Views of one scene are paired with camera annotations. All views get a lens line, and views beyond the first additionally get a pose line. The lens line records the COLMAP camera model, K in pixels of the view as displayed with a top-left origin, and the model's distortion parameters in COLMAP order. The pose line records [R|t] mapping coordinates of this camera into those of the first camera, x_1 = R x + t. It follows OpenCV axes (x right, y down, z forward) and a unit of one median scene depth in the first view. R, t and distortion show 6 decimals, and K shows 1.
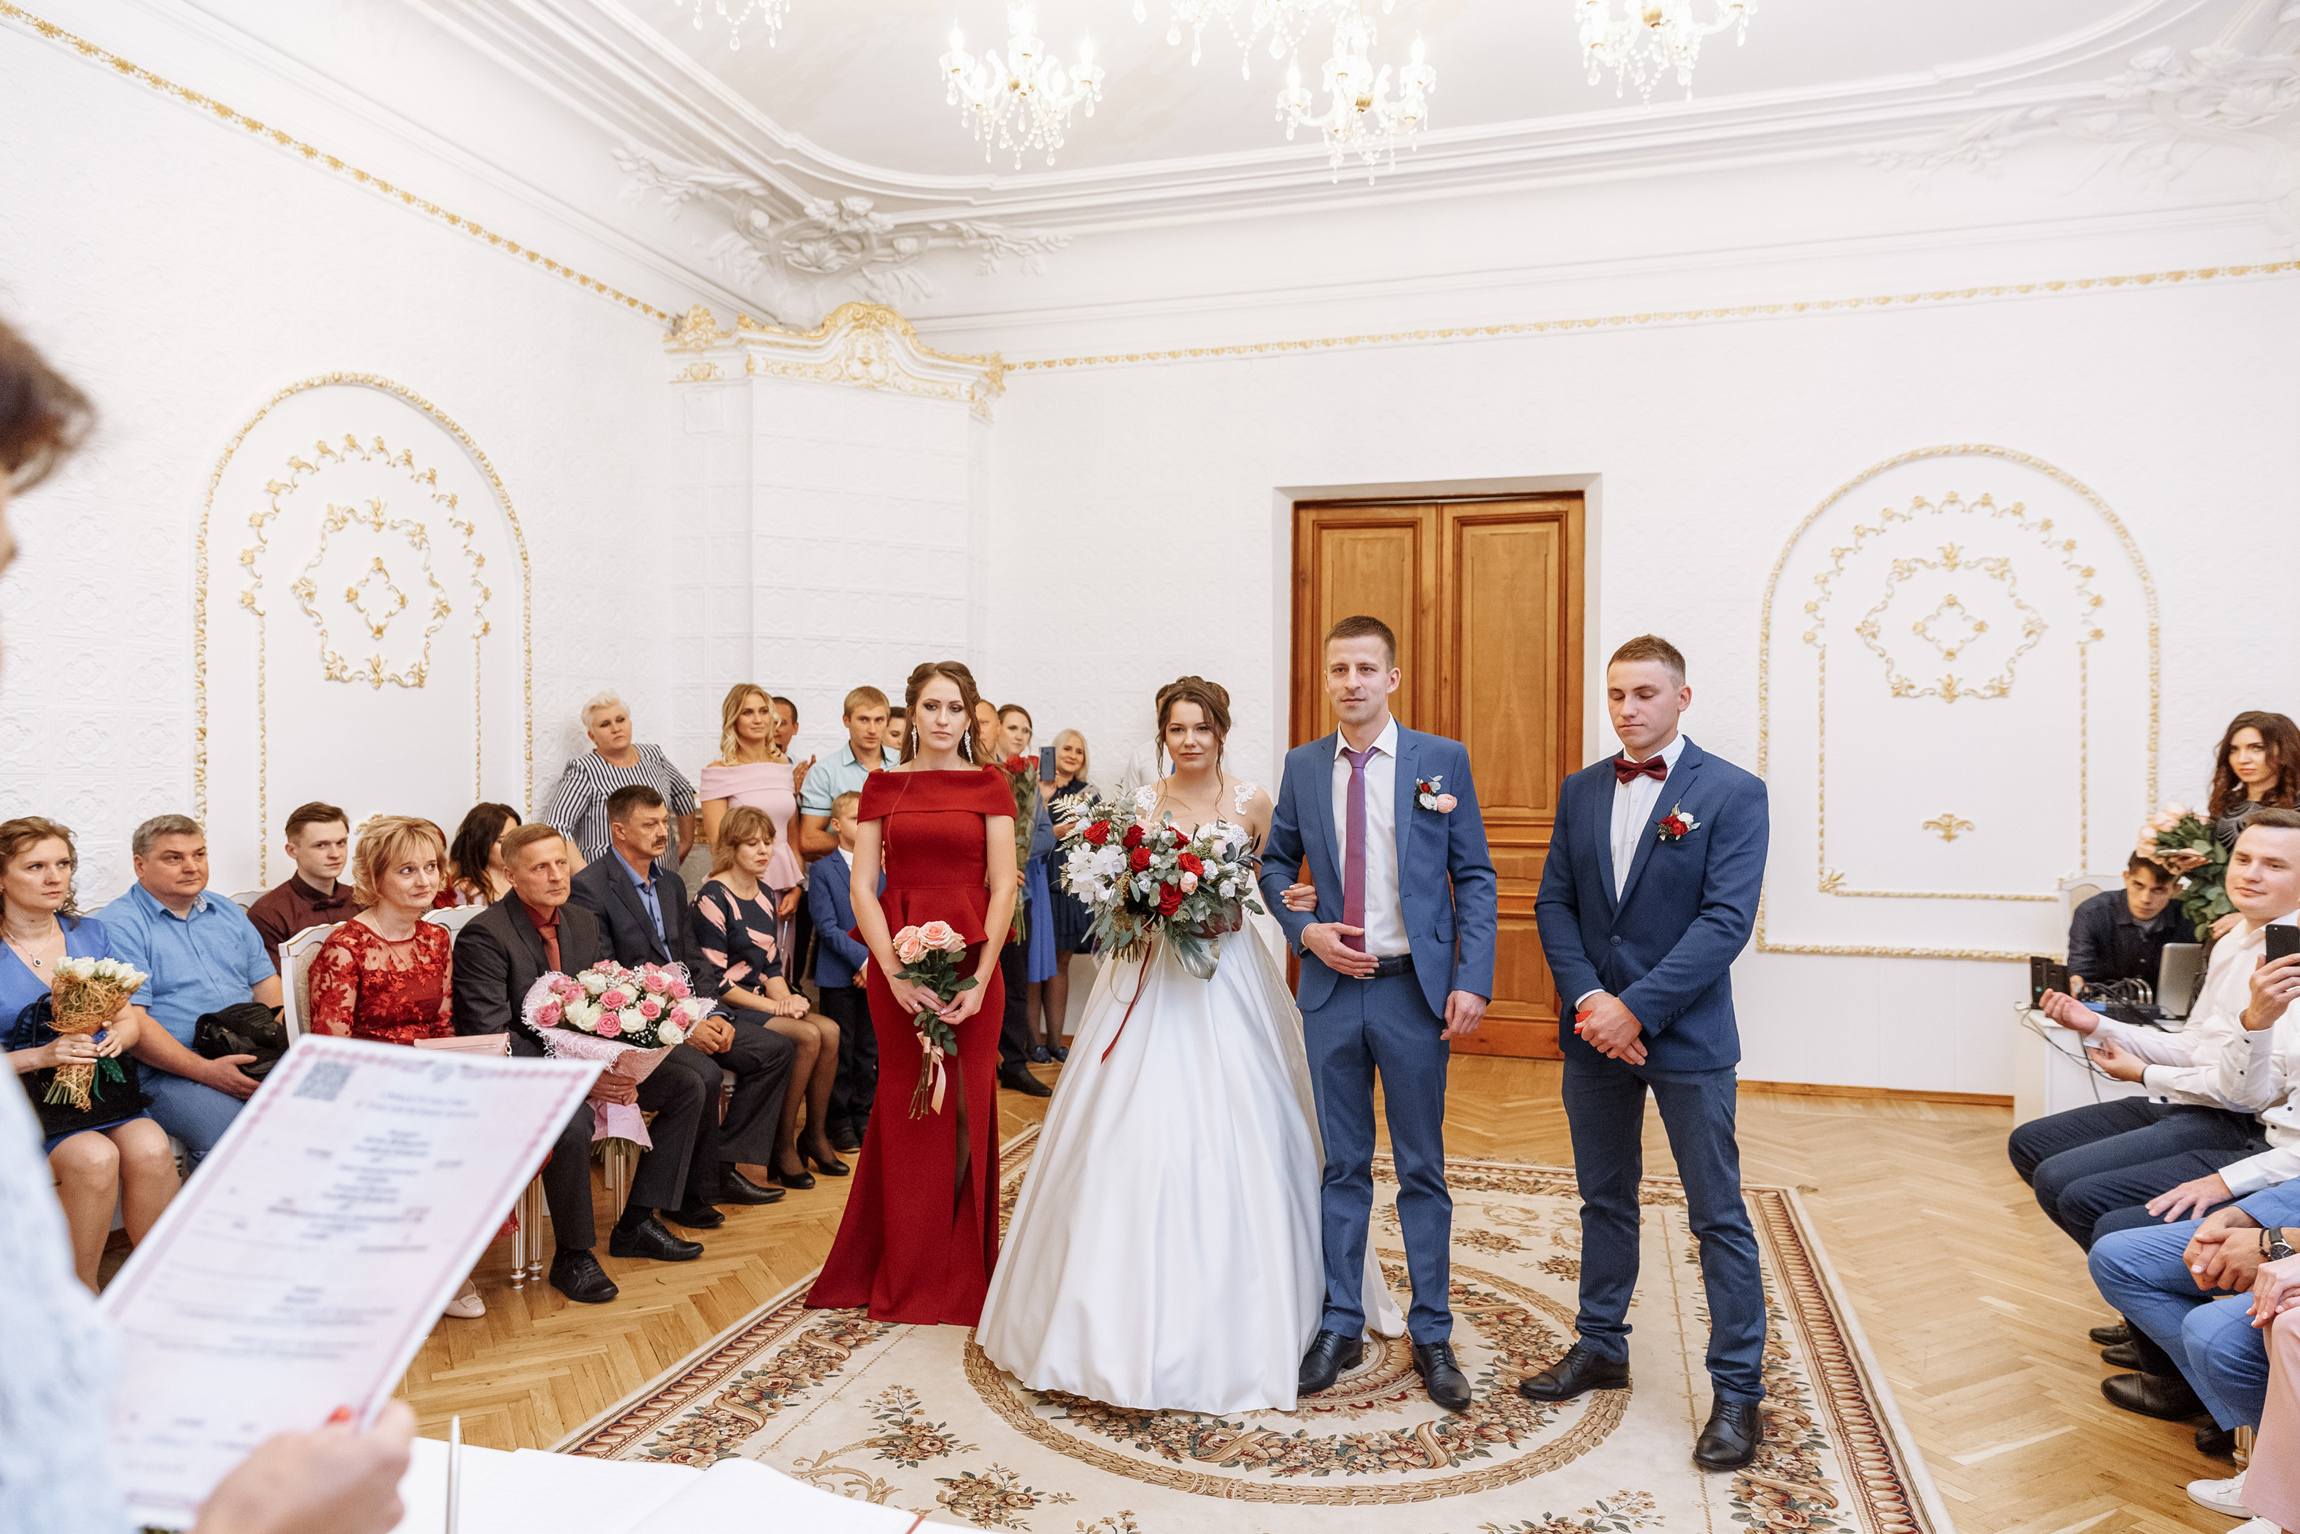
lens RADIAL K [[1512.9, 0, 1148.3], [0, 1512.9, 770.5], [0, 0, 1]] dist [0.006478, 0.000893]
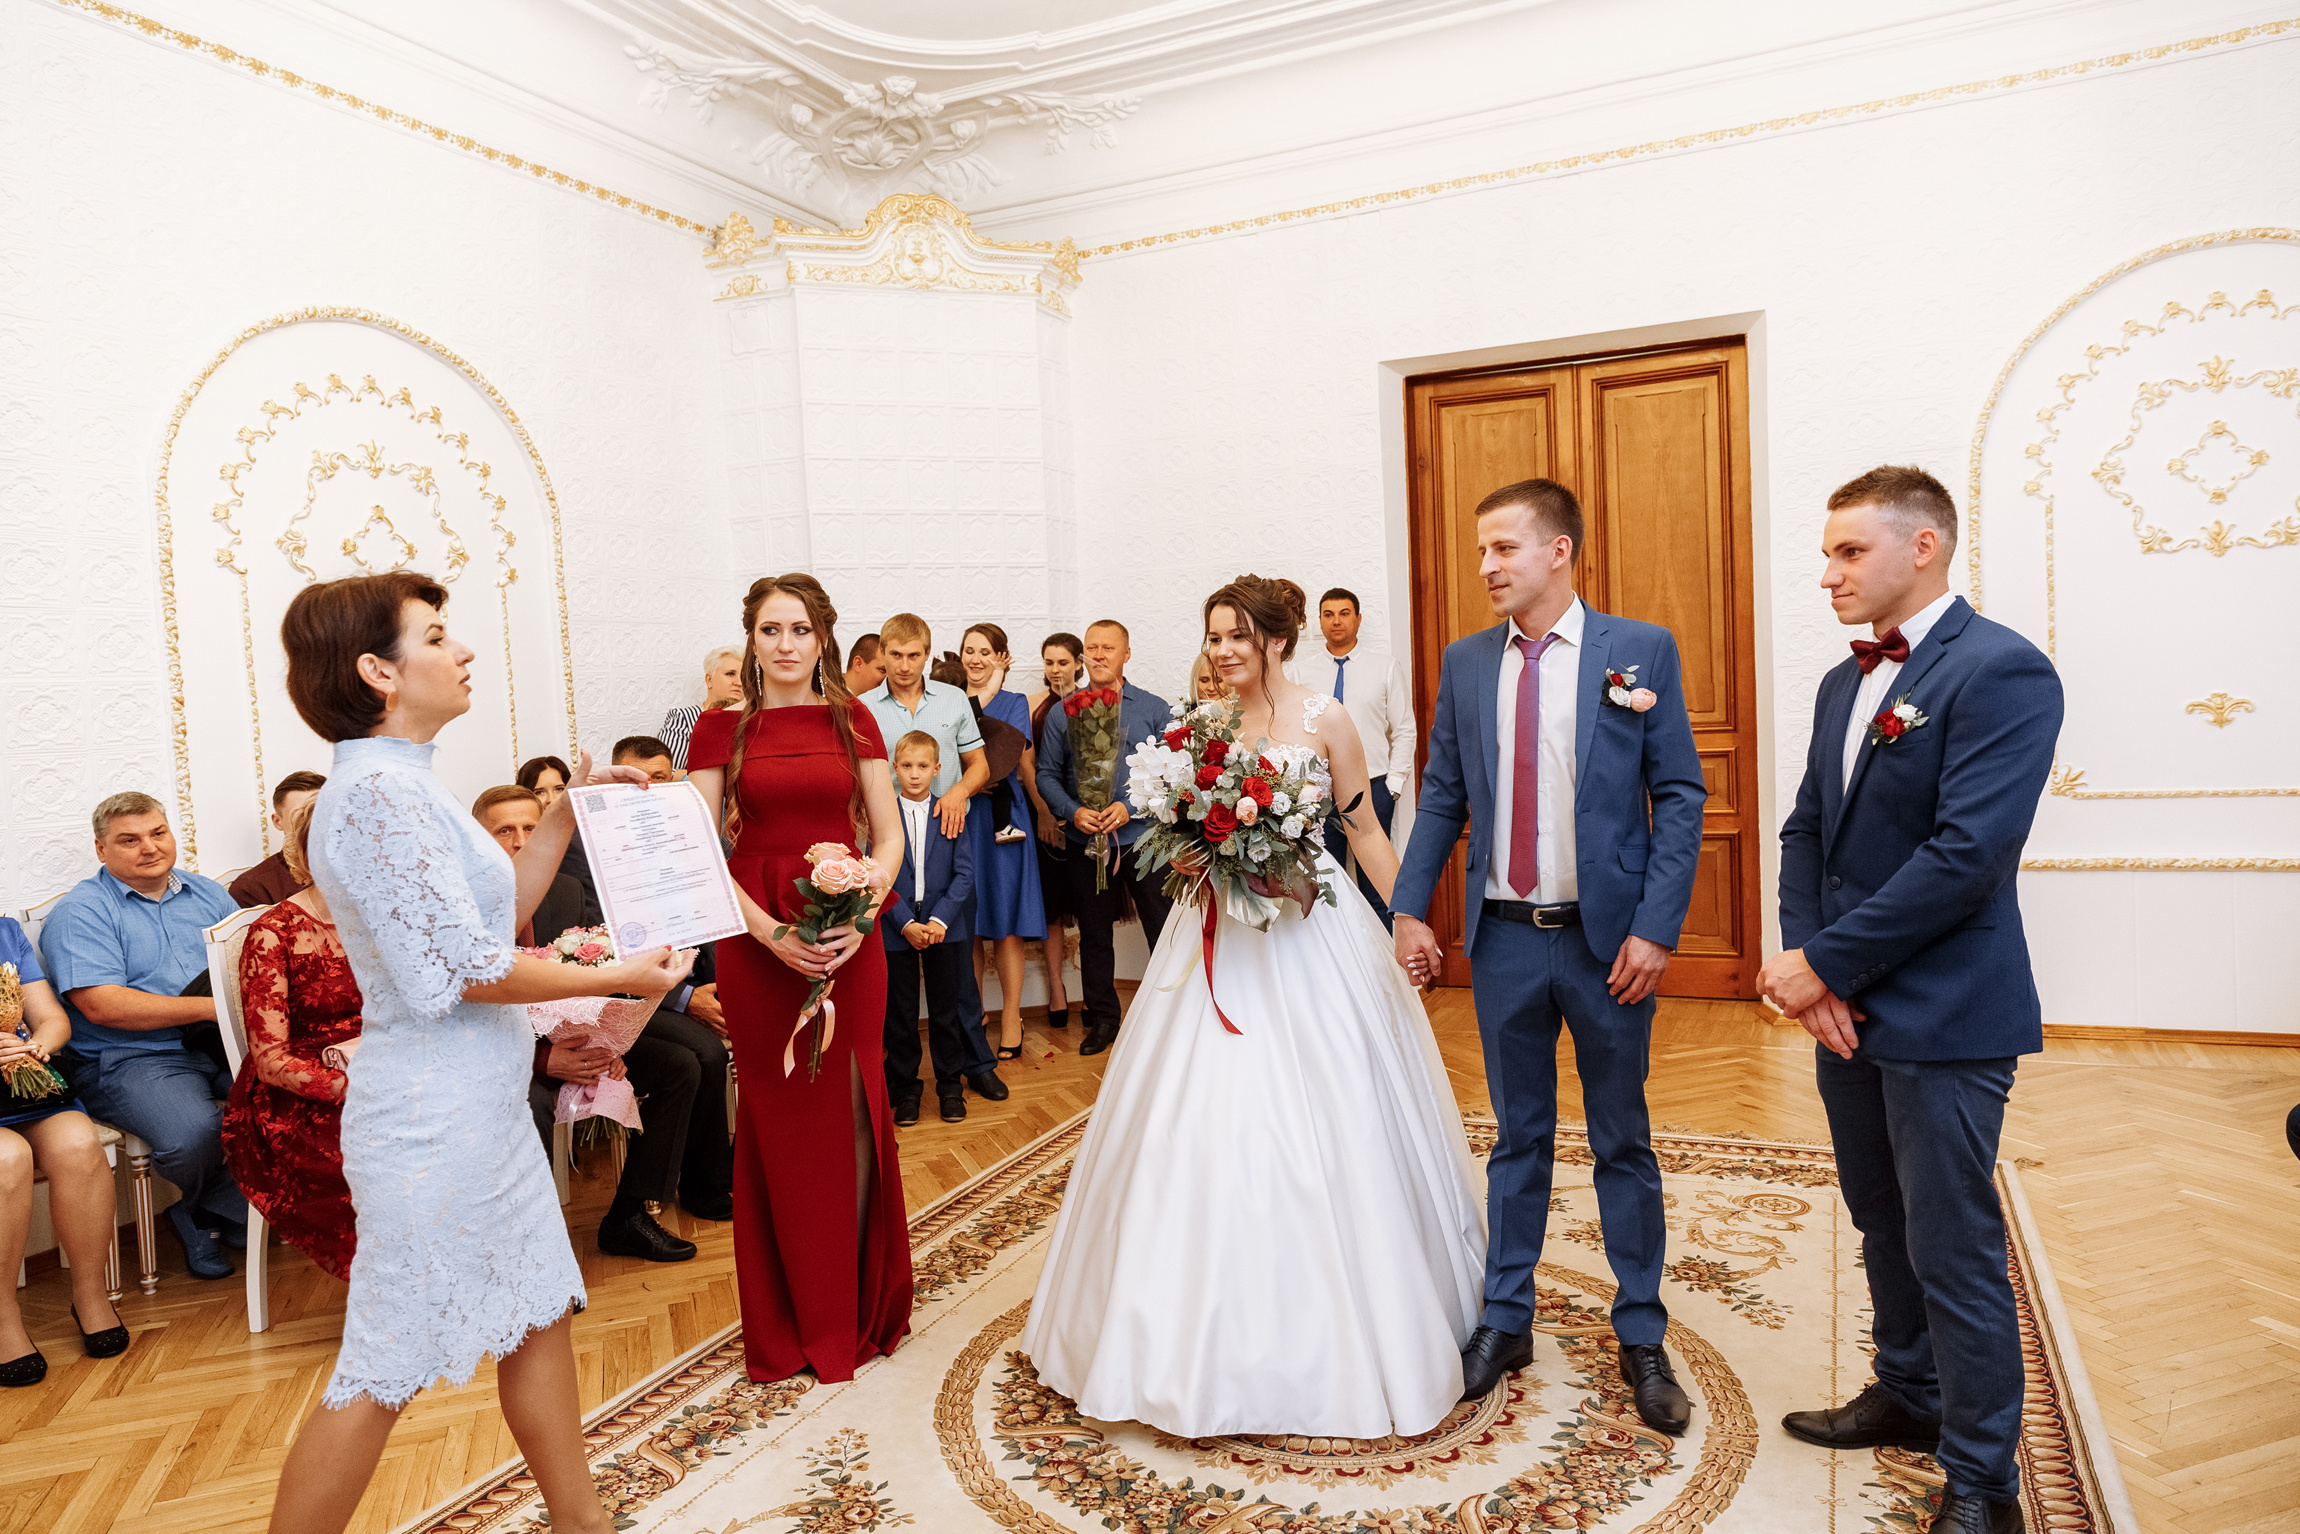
lens RADIAL K [[1516.4, 0, 1147.3], [0, 1516.4, 768.7], [0, 0, 1]] dist [0.007356, 0.000724]
pose [[0.988538, -0.044188, -0.144363, 0.079648], [0.050917, 0.997766, 0.043253, 0.004719], [0.142129, -0.050108, 0.988579, 0.115061]]
